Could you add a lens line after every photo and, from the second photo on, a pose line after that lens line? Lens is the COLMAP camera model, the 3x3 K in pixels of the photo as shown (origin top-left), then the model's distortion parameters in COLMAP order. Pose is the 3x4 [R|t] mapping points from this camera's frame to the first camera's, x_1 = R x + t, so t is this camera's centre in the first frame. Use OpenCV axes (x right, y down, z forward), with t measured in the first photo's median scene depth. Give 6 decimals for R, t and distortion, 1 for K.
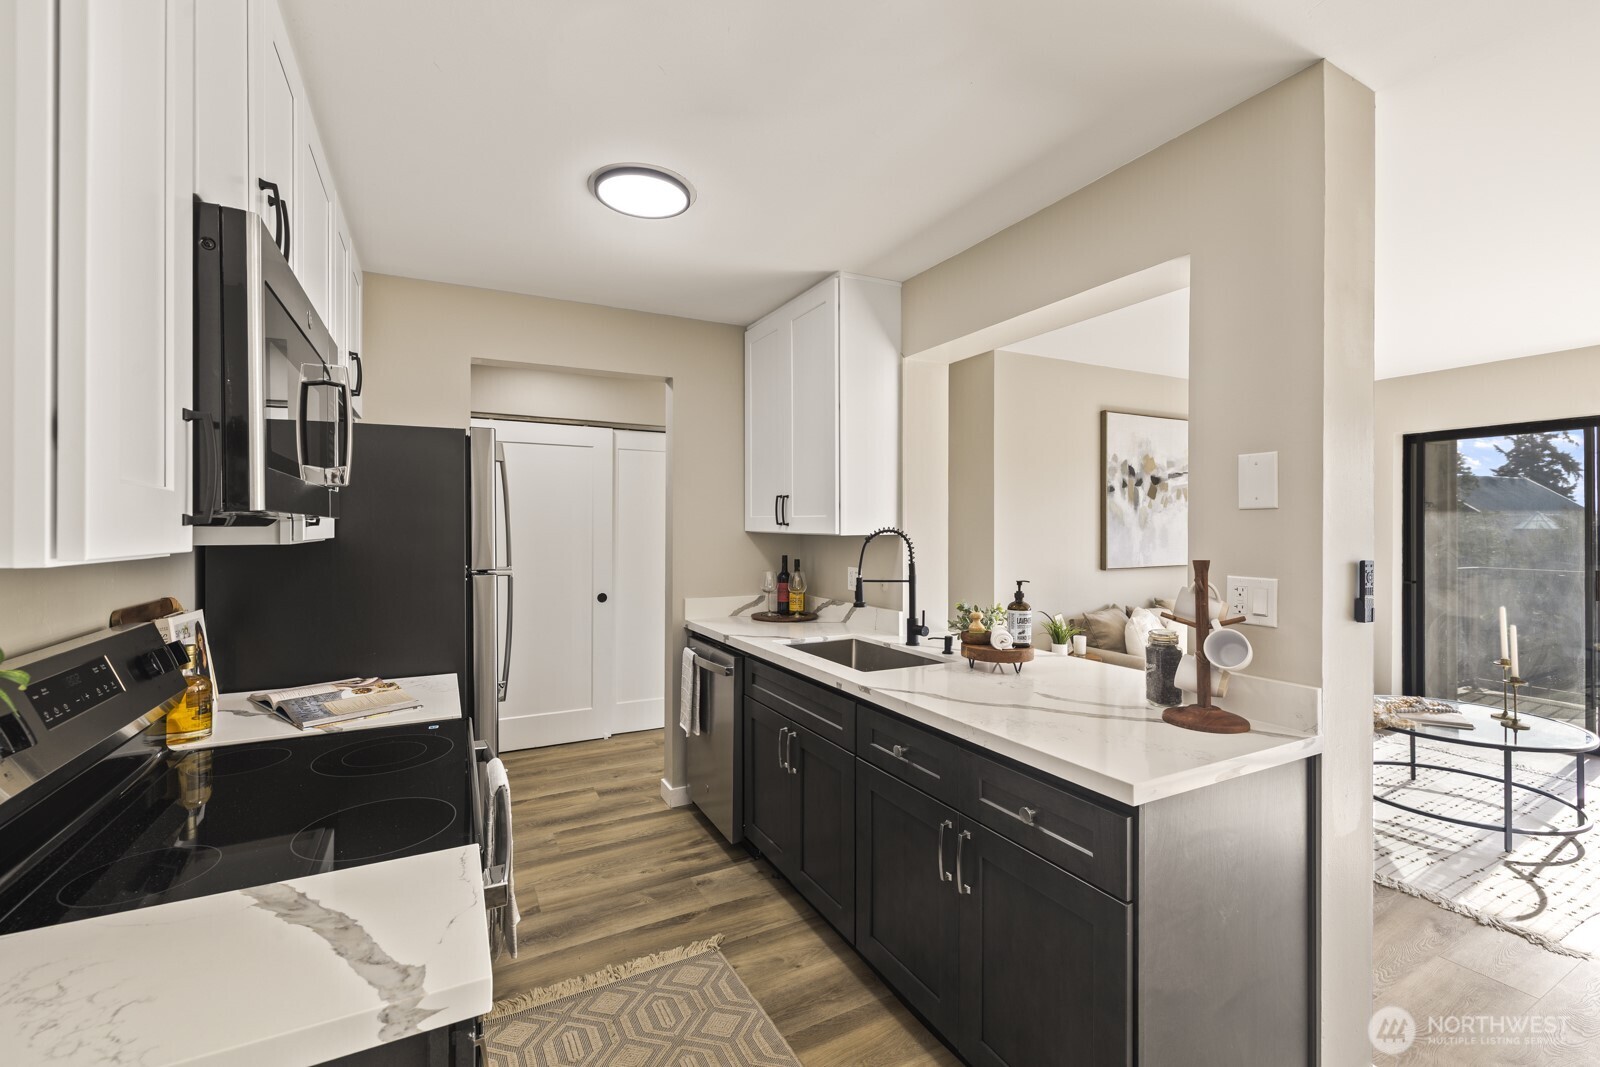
lens RADIAL K [[674.9, 0, 801.7], [0, 674.9, 526.7], [0, 0, 1]] dist [-0.001094, 0.001003]
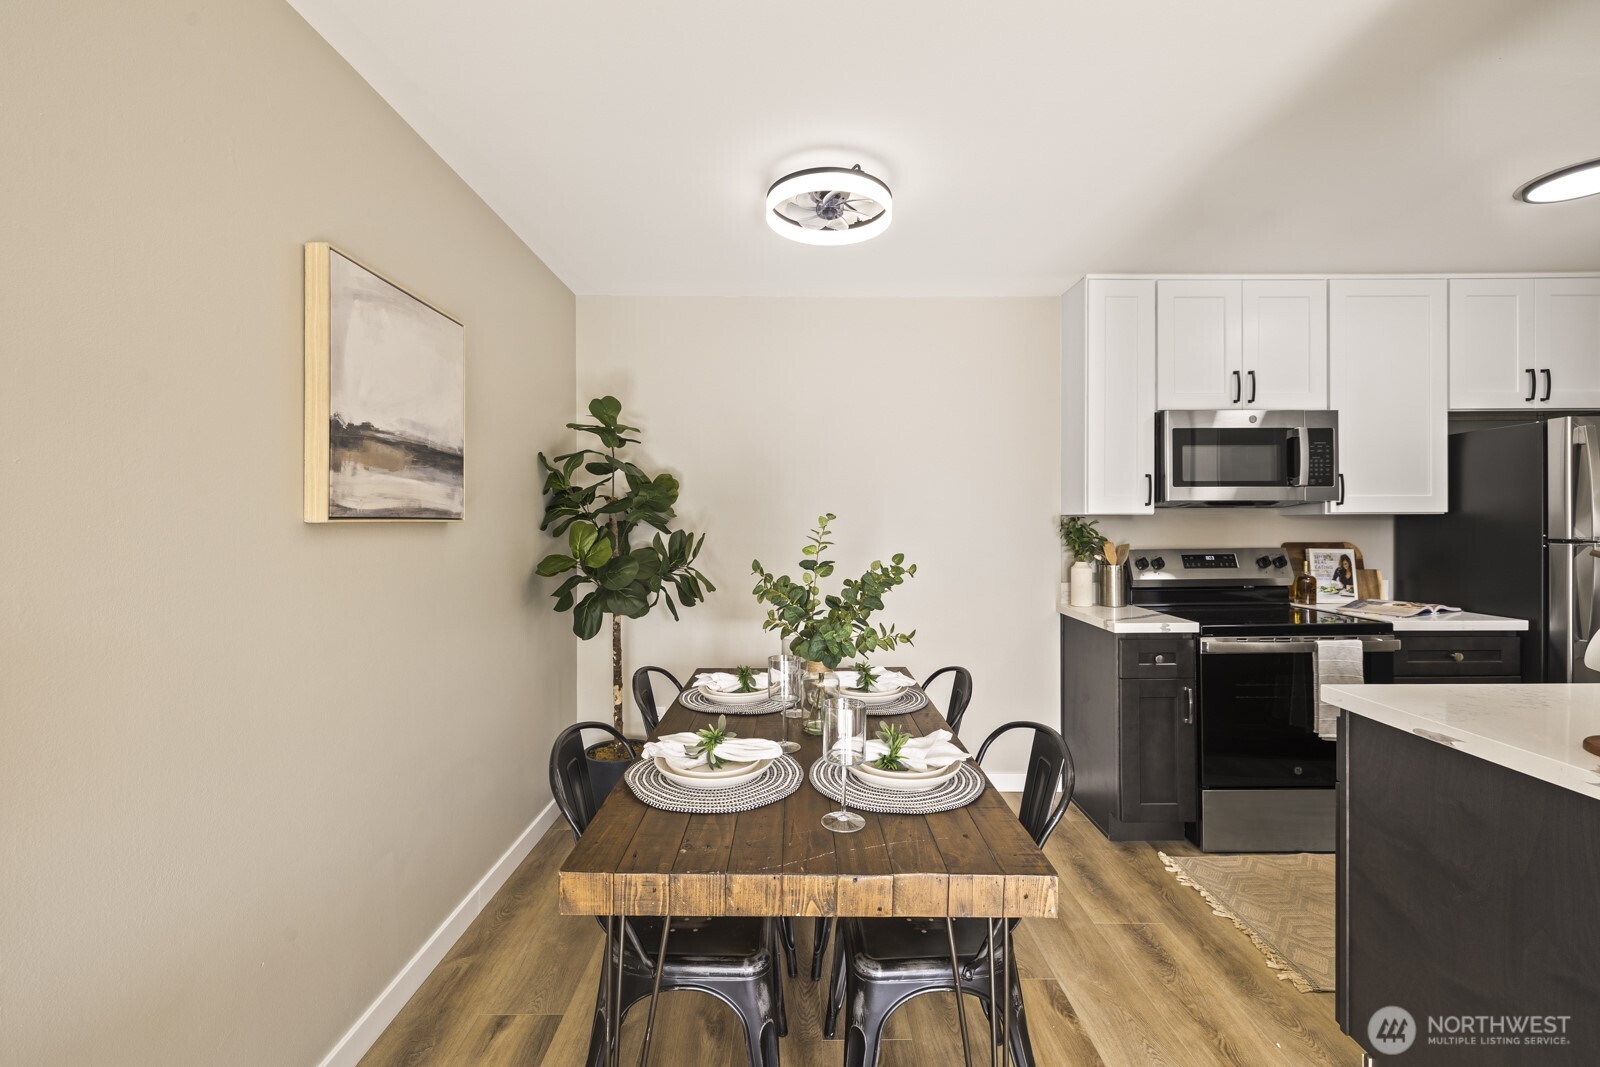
lens RADIAL K [[674.9, 0, 811.1], [0, 674.9, 522.1], [0, 0, 1]] dist [-0.001094, 0.001003]
pose [[-0.455077, 0.002376, -0.890449, 0.848887], [0.005084, 0.999987, 0.000070, 0.020764], [0.890437, -0.004495, -0.455083, 0.274543]]
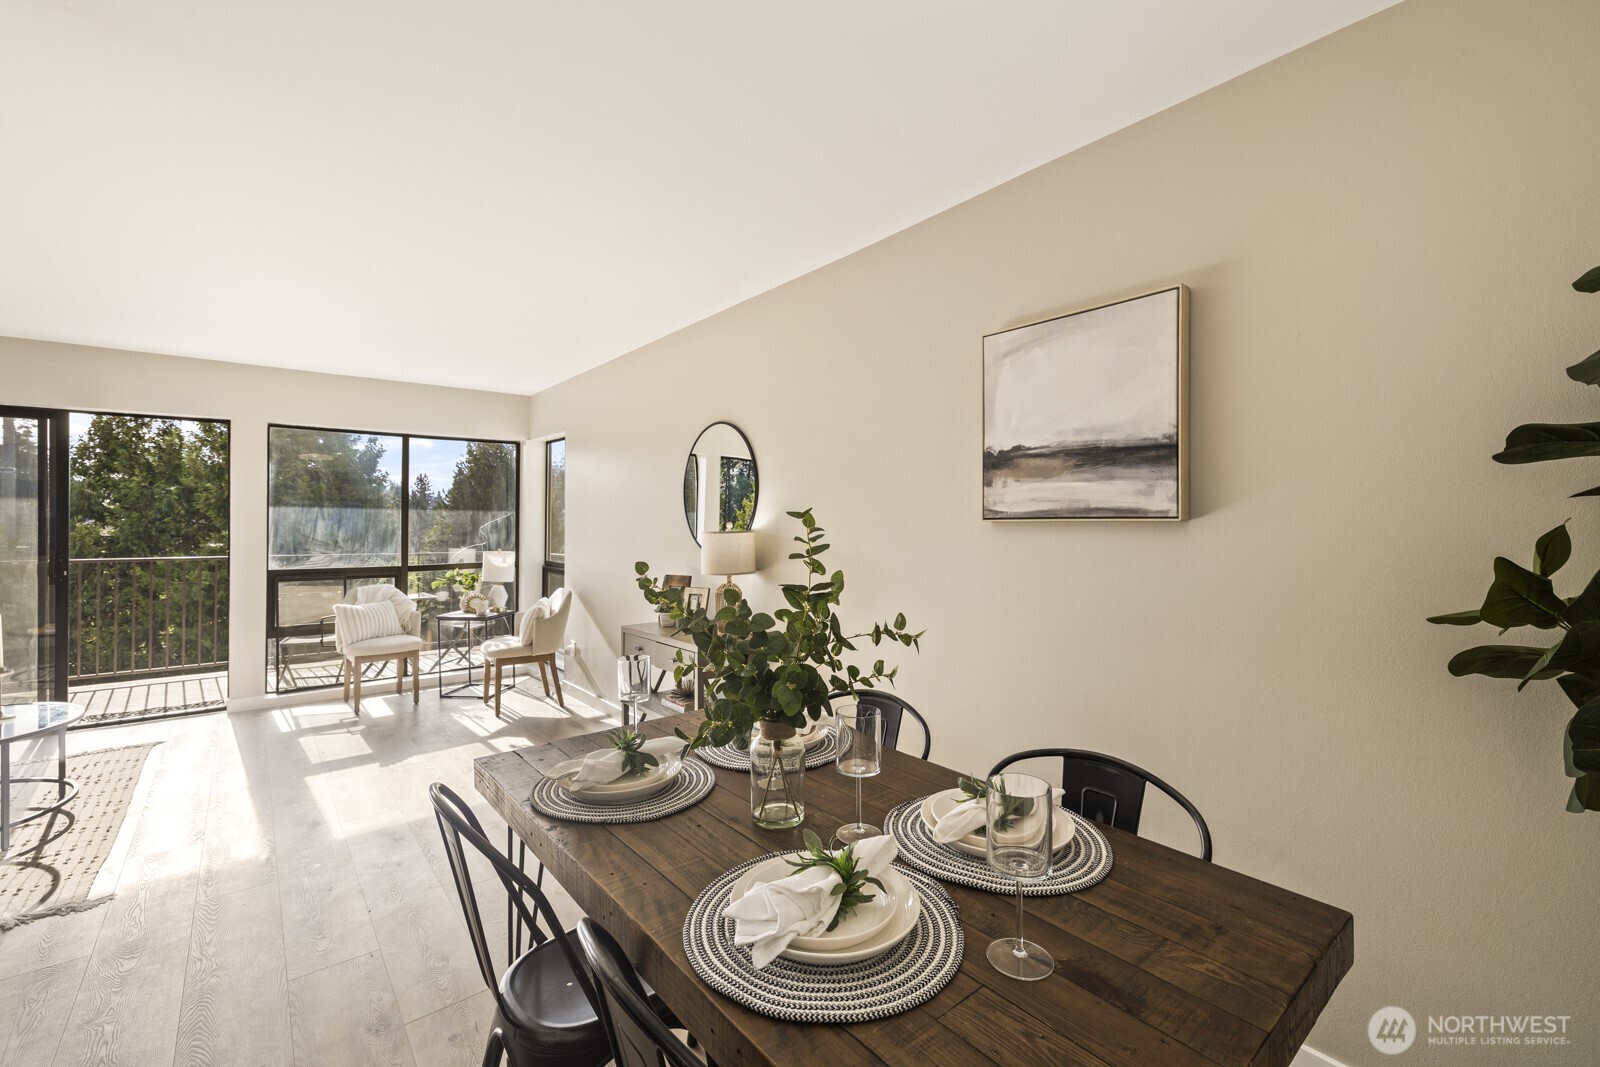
lens RADIAL K [[674.9, 0, 807.9], [0, 674.9, 529.3], [0, 0, 1]] dist [-0.001094, 0.001003]
pose [[-0.198310, -0.009033, 0.980098, -0.098365], [0.001139, 0.999955, 0.009447, 0.020335], [-0.980139, 0.002990, -0.198291, 0.073797]]
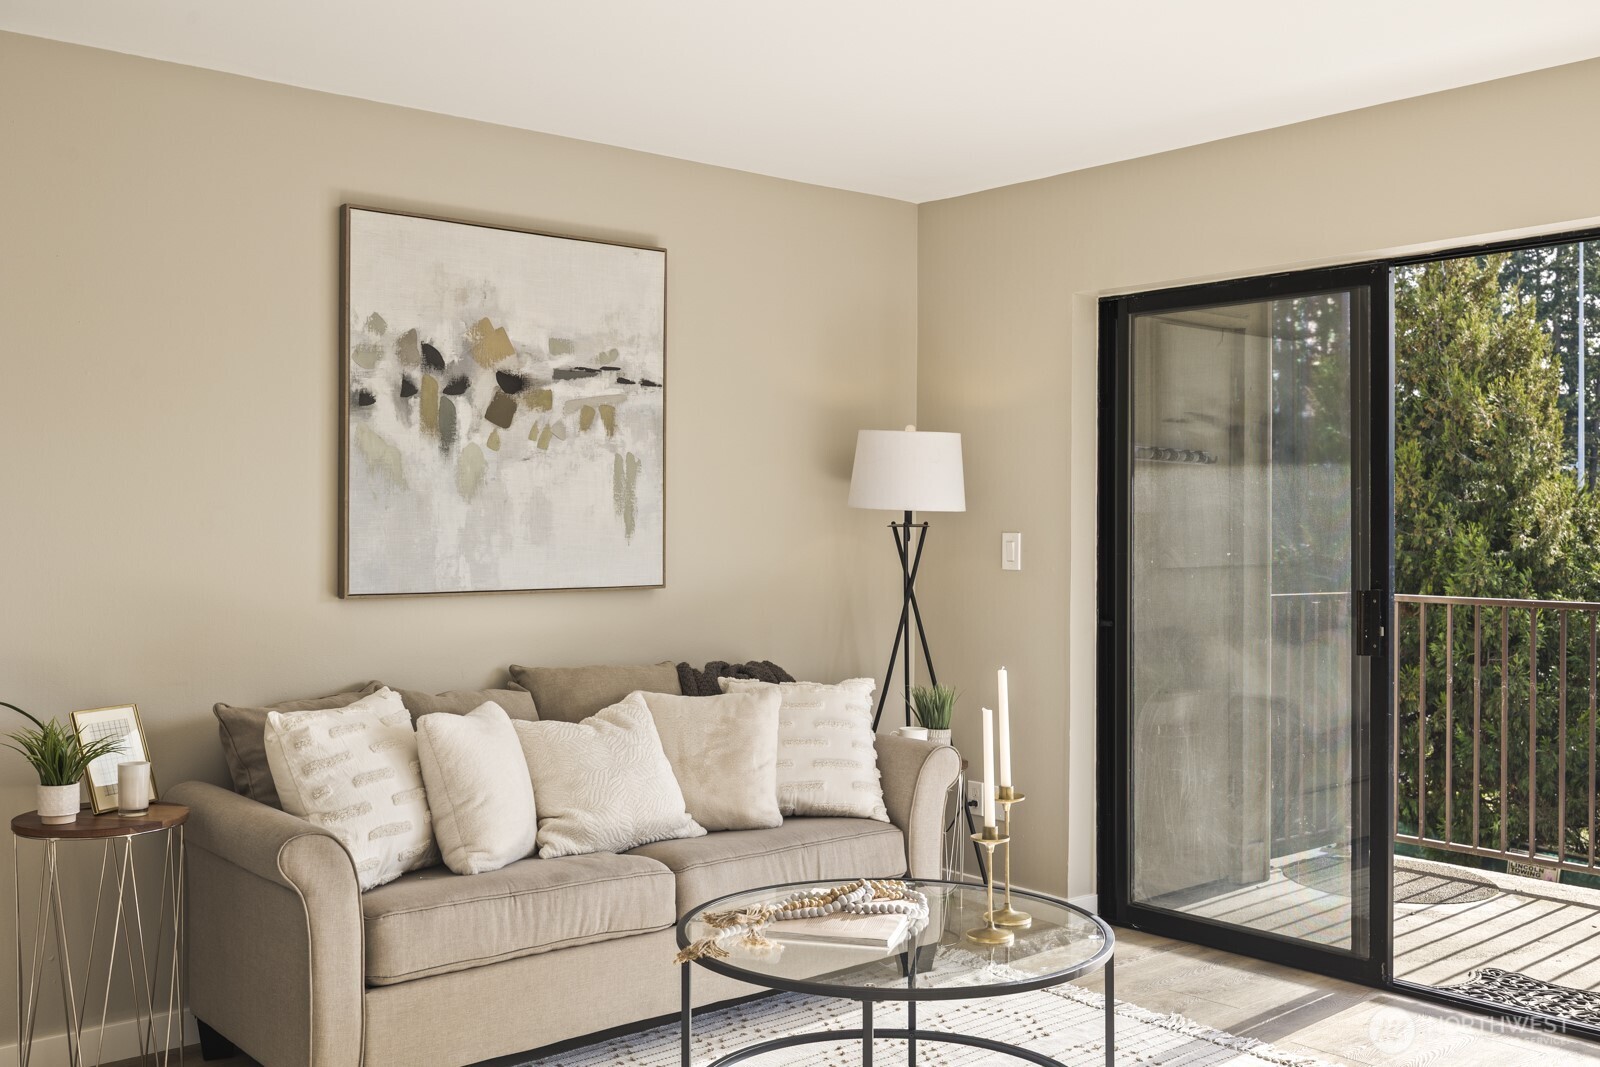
lens RADIAL K [[1553.2, 0, 786.9], [0, 1553.2, 517.4], [0, 0, 1]] dist [0.003854, 0.000000]
pose [[0.976635, 0.005830, 0.214824, 0.734819], [-0.004420, 0.999965, -0.007045, 0.031118], [-0.214858, 0.005931, 0.976627, 0.040366]]
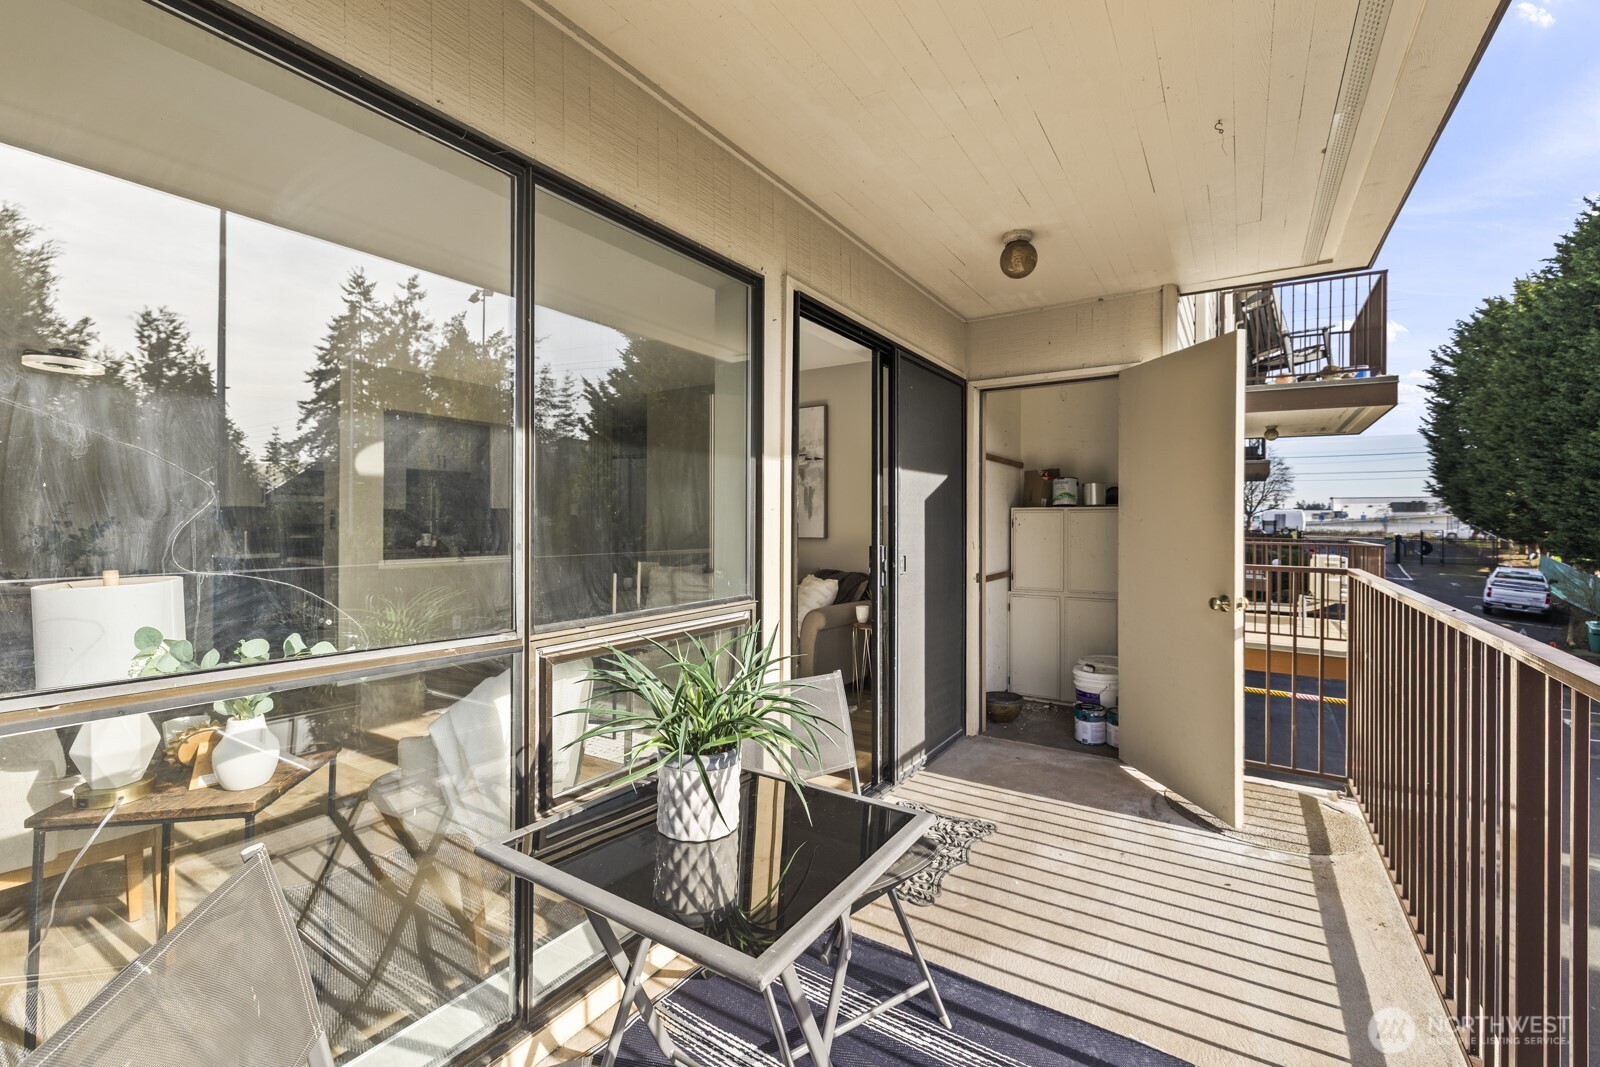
lens RADIAL K [[674.9, 0, 797.5], [0, 674.9, 523.7], [0, 0, 1]] dist [-0.001094, 0.001003]
pose [[0.486548, 0.005991, -0.873634, 2.417319], [-0.005629, 0.999977, 0.003722, 0.047757], [0.873636, 0.003106, 0.486570, 0.702413]]
